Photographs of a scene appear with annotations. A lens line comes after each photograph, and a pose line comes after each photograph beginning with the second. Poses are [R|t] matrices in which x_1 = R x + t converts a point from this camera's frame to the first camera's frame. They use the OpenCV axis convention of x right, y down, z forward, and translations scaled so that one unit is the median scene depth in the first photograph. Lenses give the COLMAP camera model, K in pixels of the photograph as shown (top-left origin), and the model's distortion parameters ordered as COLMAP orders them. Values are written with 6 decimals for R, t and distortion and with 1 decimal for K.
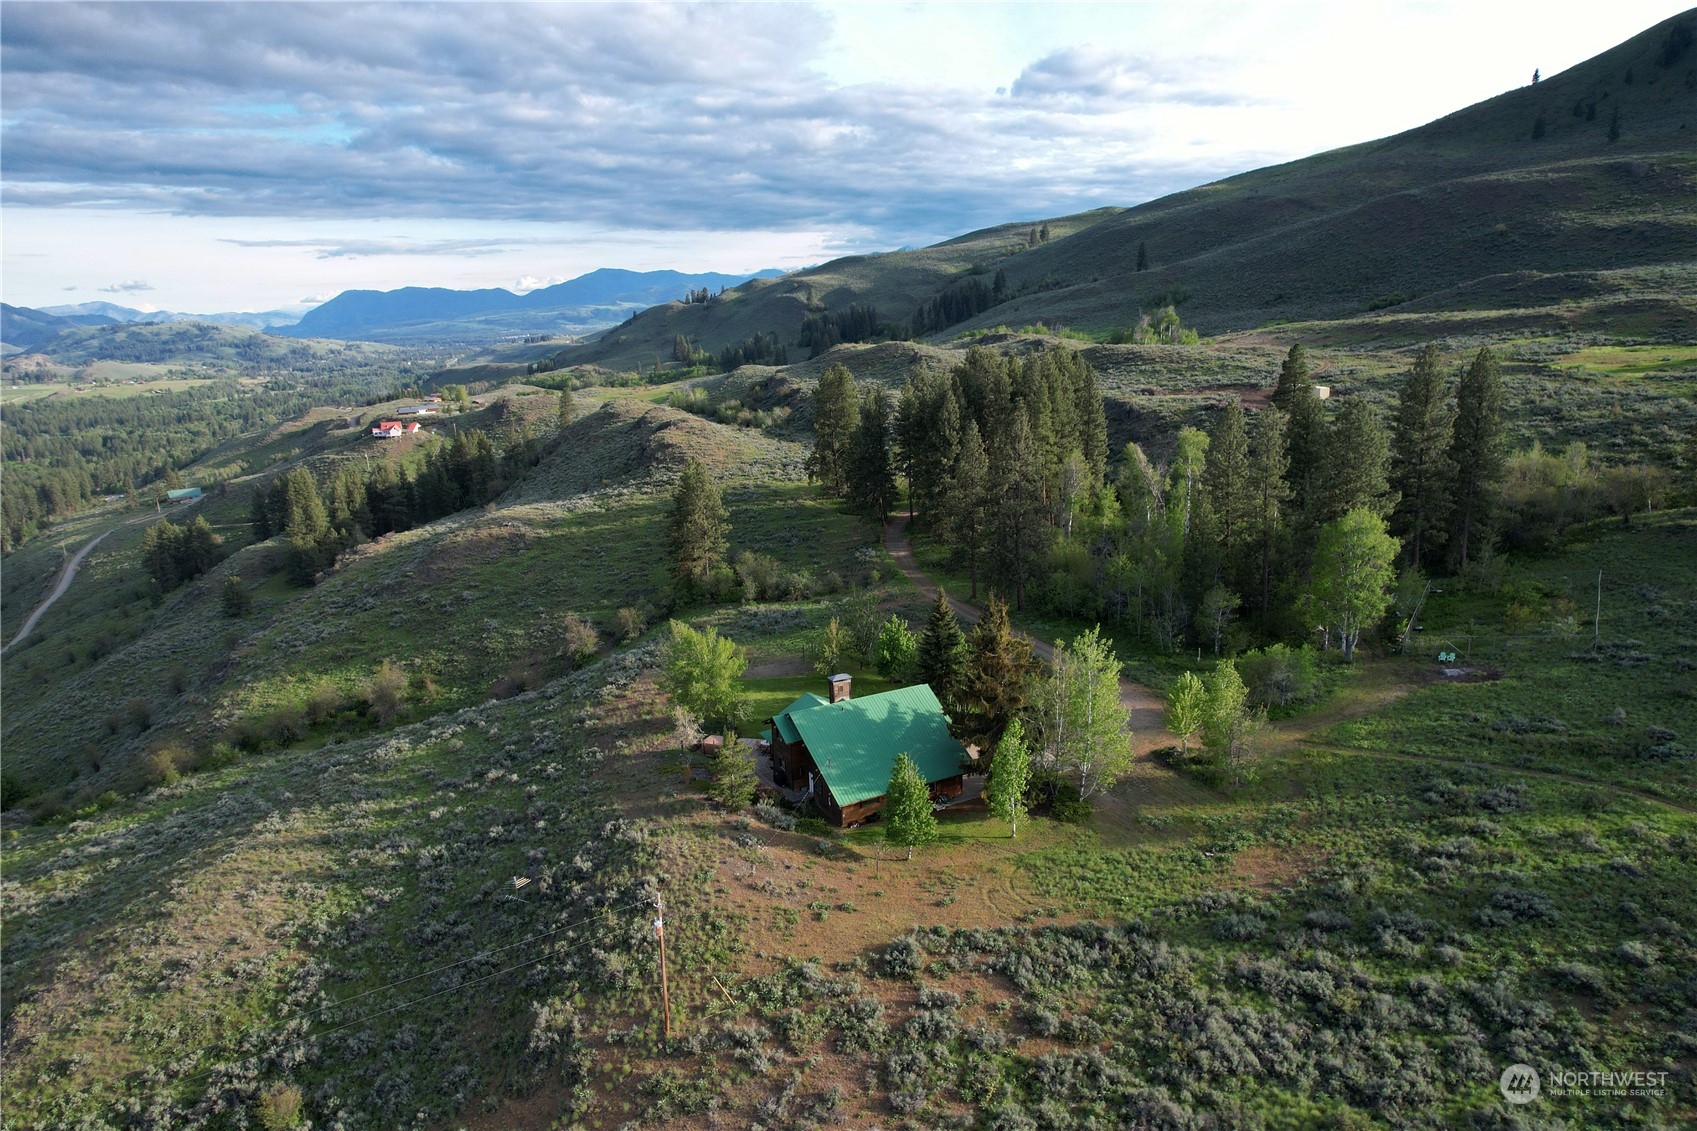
lens RADIAL K [[1058.8, 0, 848.5], [0, 1058.8, 565.5], [0, 0, 1]] dist [-0.077782, 0.072814]
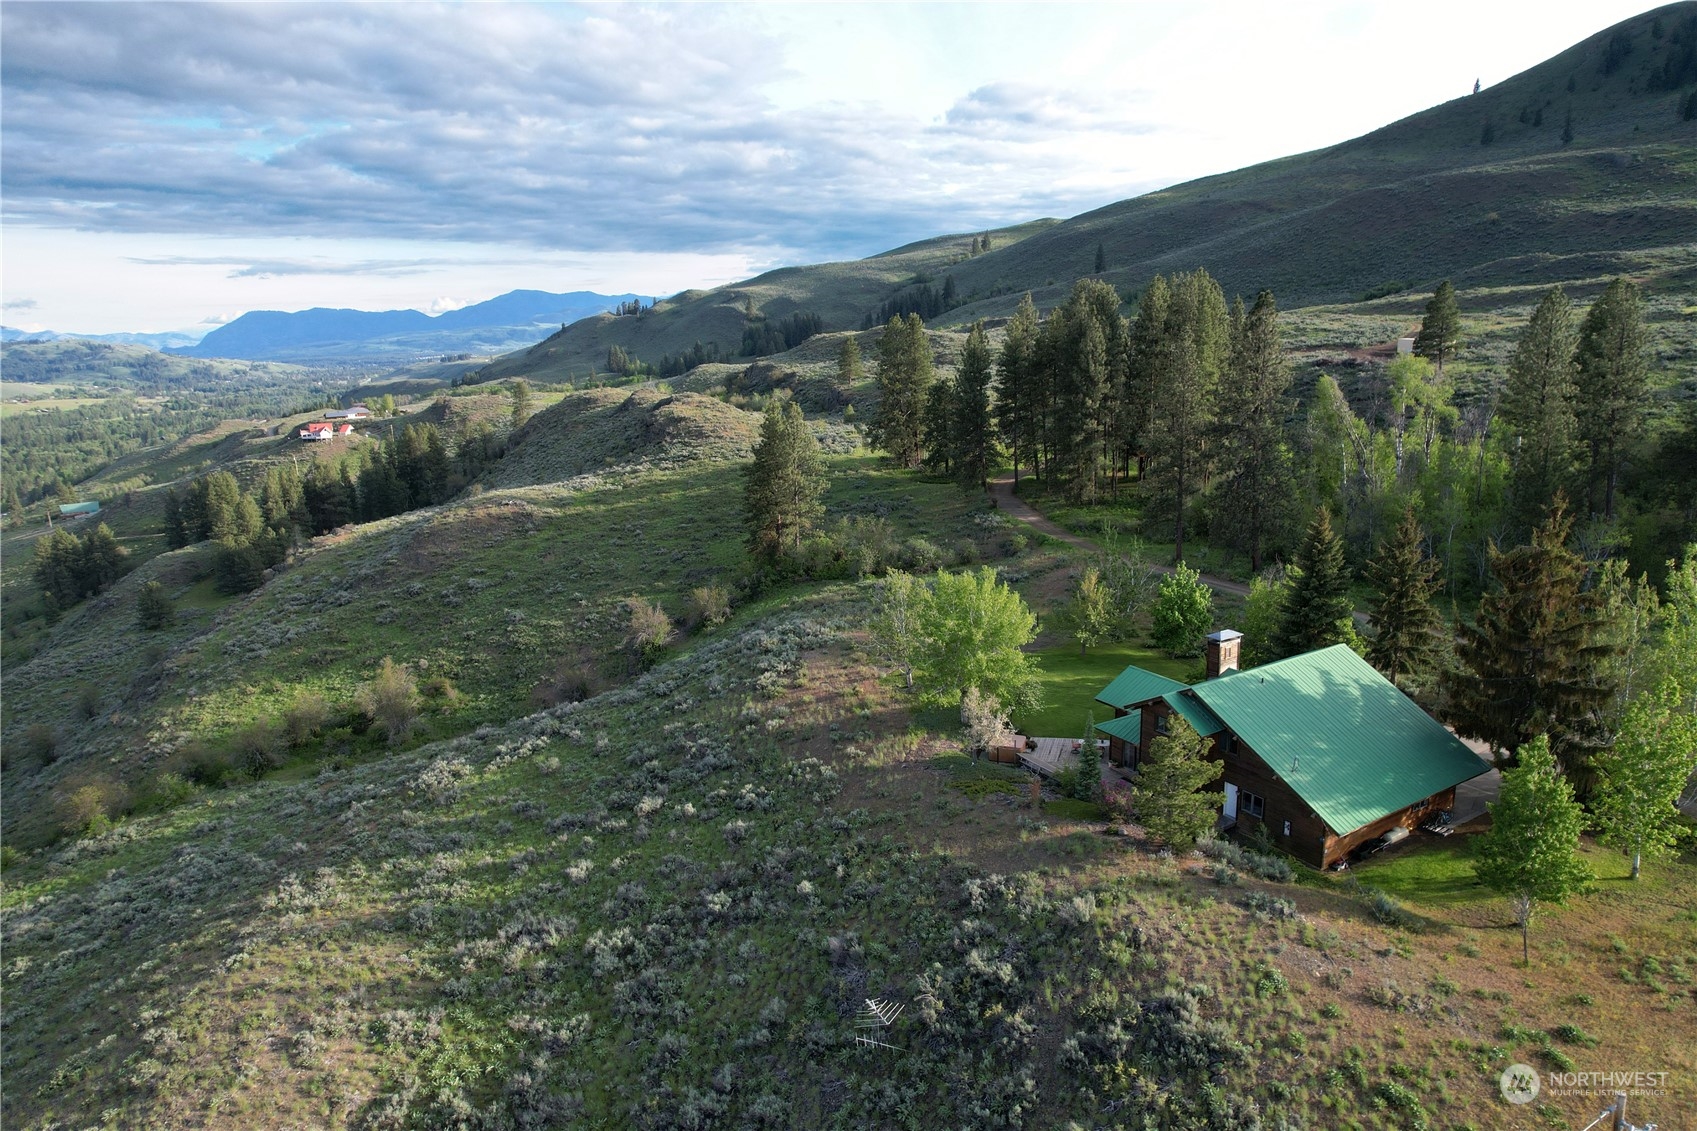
lens RADIAL K [[1058.8, 0, 848.5], [0, 1058.8, 565.5], [0, 0, 1]] dist [-0.077782, 0.072814]
pose [[0.997263, -0.013828, 0.072629, -0.074320], [0.015244, 0.999704, -0.018970, 0.018887], [-0.072345, 0.020025, 0.997179, 0.098185]]
